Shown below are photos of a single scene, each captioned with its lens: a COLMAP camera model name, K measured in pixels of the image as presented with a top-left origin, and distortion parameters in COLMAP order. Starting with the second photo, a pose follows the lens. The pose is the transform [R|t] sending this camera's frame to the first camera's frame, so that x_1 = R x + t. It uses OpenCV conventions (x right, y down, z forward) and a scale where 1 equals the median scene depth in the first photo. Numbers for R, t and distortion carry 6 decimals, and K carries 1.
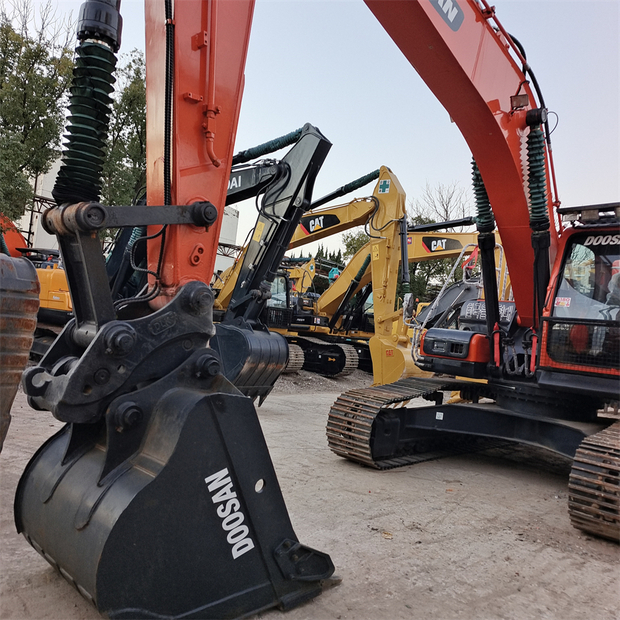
lens RADIAL K [[557.4, 0, 315.5], [0, 557.4, 310.6], [0, 0, 1]] dist [0.034623, 0.028212]
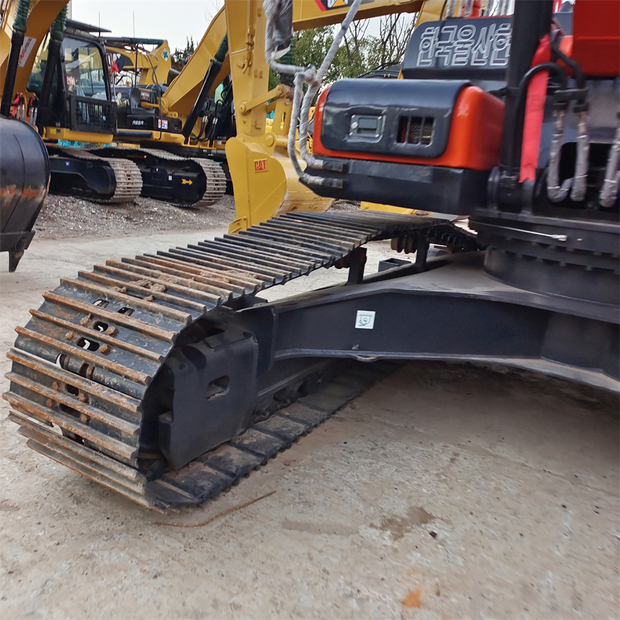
lens RADIAL K [[557.4, 0, 315.5], [0, 557.4, 310.6], [0, 0, 1]] dist [0.034623, 0.028212]
pose [[0.981373, -0.061639, 0.181956, 0.112277], [0.003283, 0.952373, 0.304917, 0.063999], [-0.192084, -0.298640, 0.934836, 0.607790]]
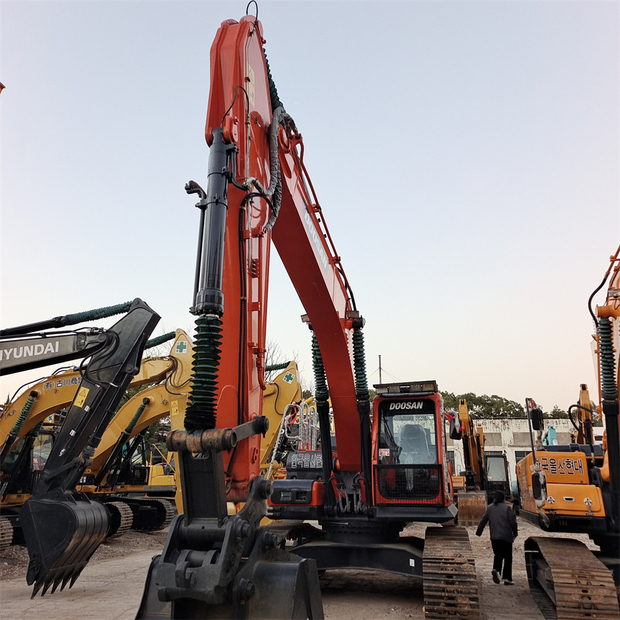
lens RADIAL K [[557.4, 0, 315.5], [0, 557.4, 310.6], [0, 0, 1]] dist [0.034623, 0.028212]
pose [[0.871649, 0.039696, 0.488520, -0.312693], [0.076792, 0.973345, -0.216109, -0.055718], [-0.484077, 0.225885, 0.845367, -0.128588]]
